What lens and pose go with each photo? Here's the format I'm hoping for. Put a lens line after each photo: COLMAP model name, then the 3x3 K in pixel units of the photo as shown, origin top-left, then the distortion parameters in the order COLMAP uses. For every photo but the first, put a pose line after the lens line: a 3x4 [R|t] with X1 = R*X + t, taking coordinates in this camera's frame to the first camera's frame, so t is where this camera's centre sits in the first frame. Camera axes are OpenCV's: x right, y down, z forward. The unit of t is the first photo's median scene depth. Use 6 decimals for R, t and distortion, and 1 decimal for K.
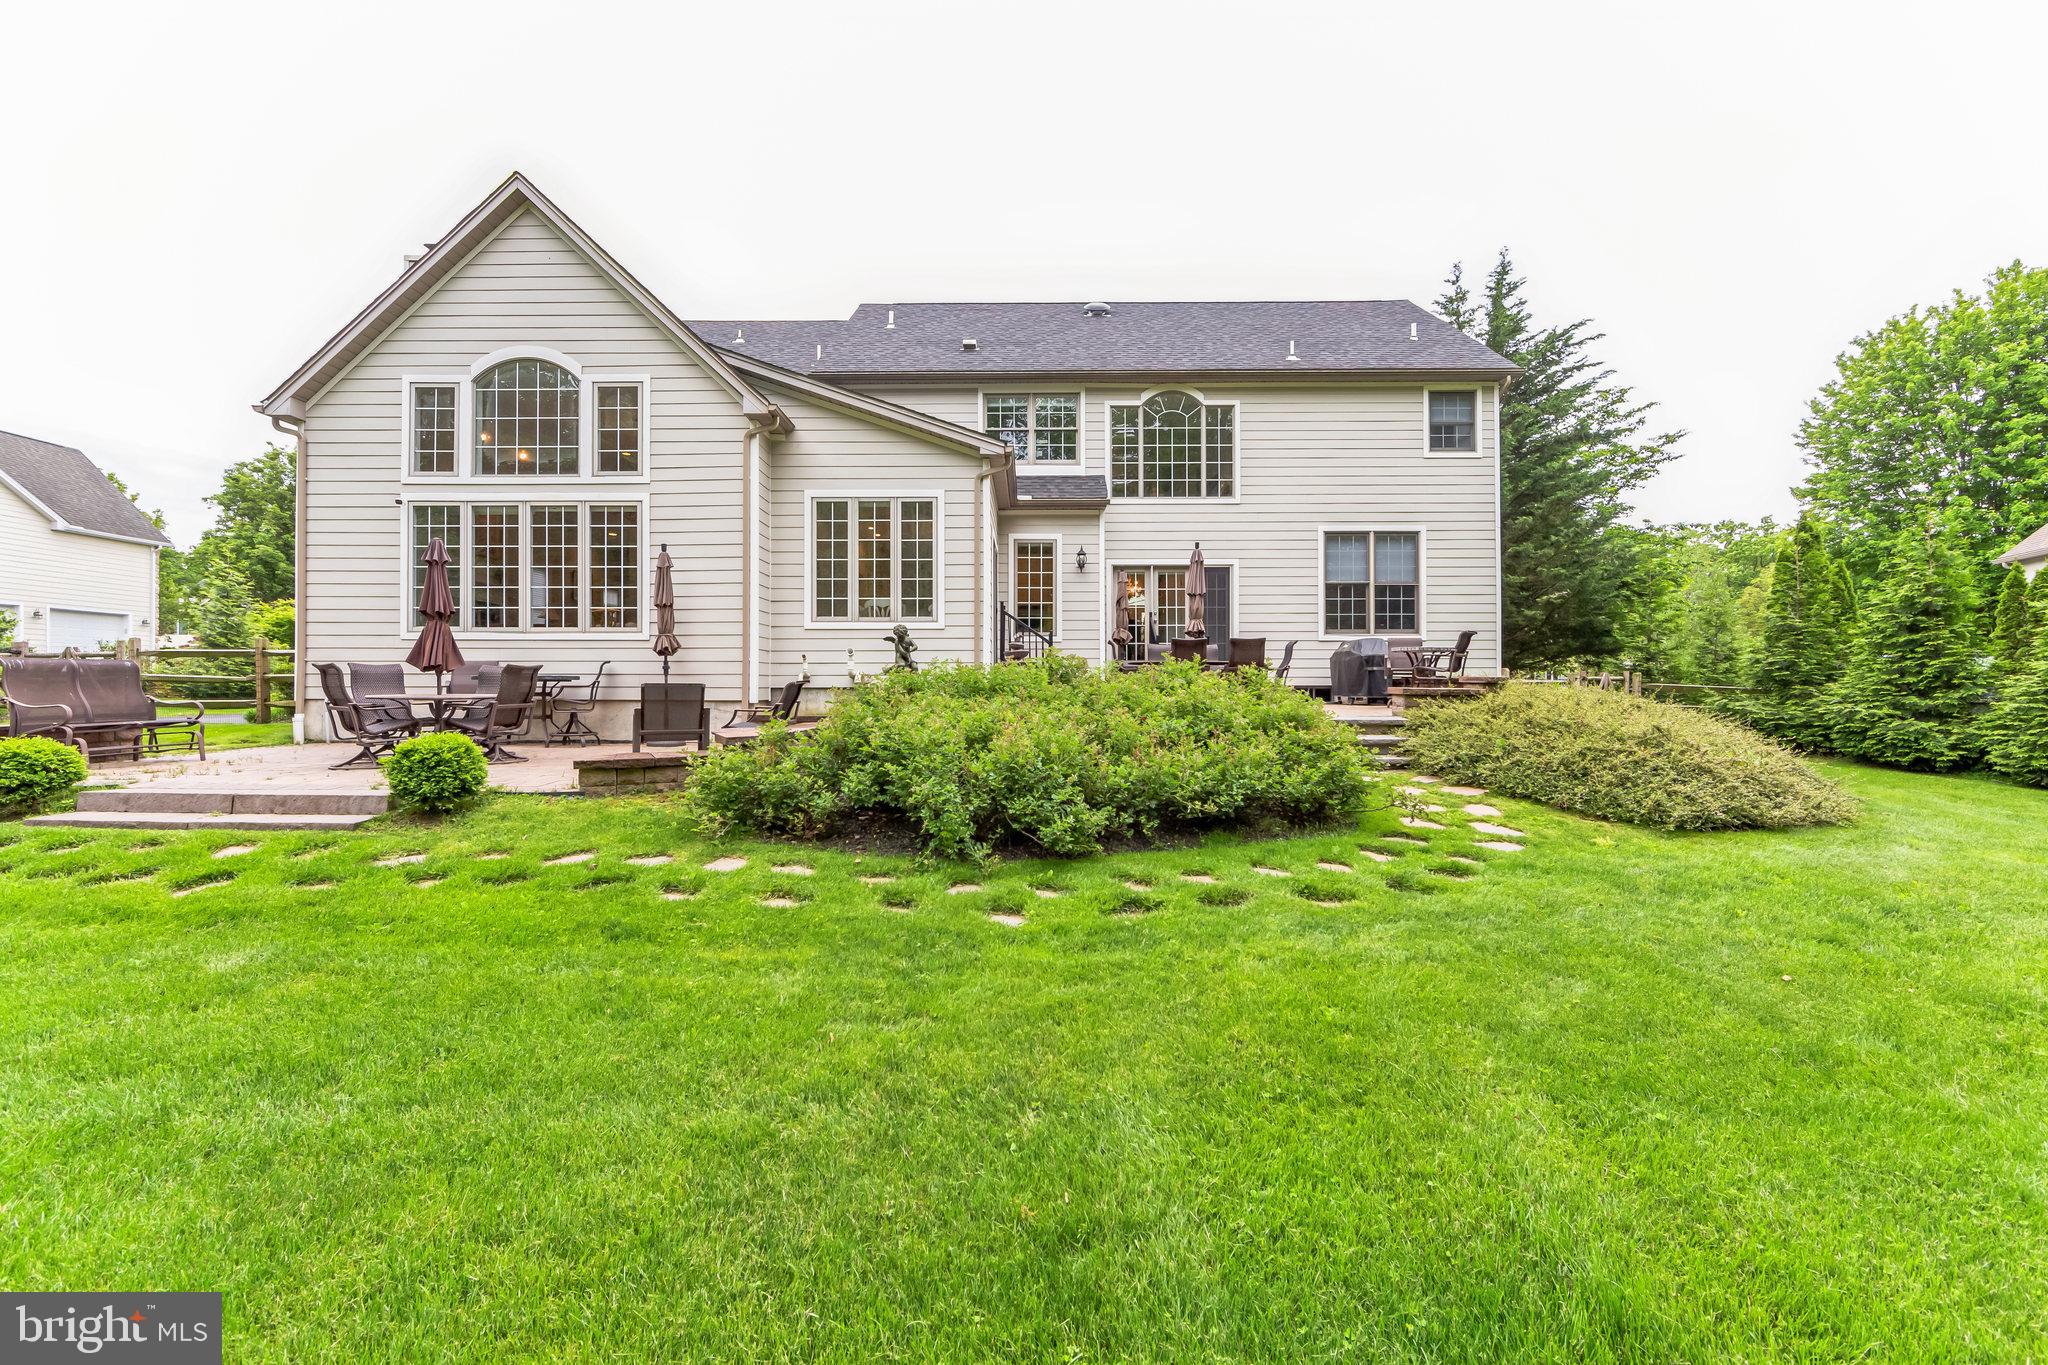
lens RADIAL K [[825.8, 0, 1026.8], [0, 825.8, 669.6], [0, 0, 1]] dist [0.000593, -0.000350]
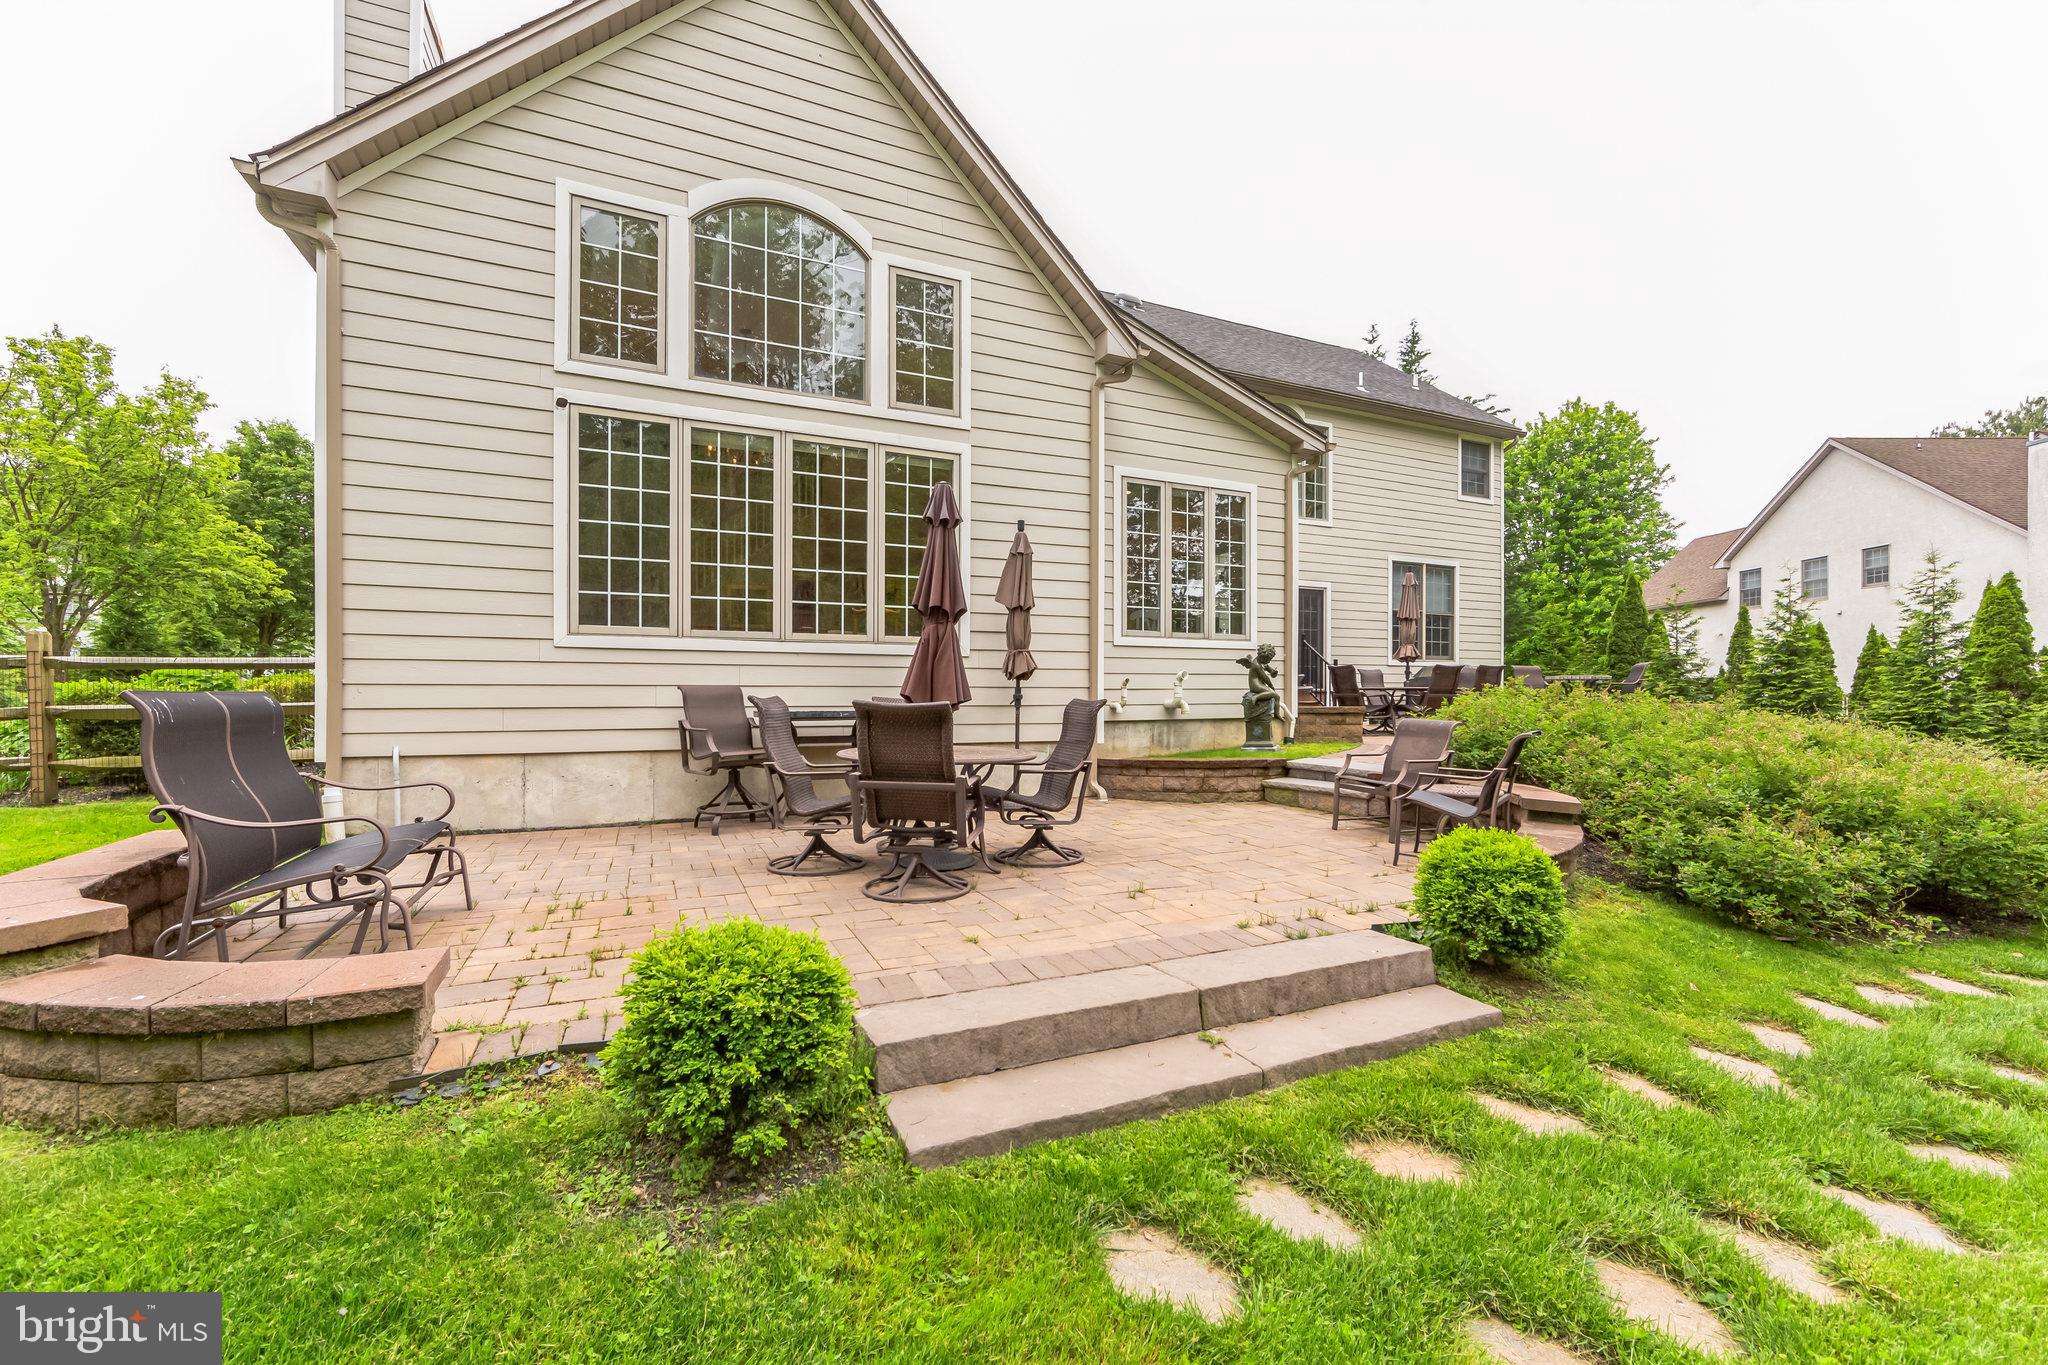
lens RADIAL K [[825.8, 0, 1025.0], [0, 825.8, 690.6], [0, 0, 1]] dist [0.000593, -0.000350]
pose [[0.903713, 0.002662, 0.428130, -0.702740], [-0.008639, 0.999890, 0.012018, -0.015615], [-0.428052, -0.014559, 0.903637, 0.346280]]
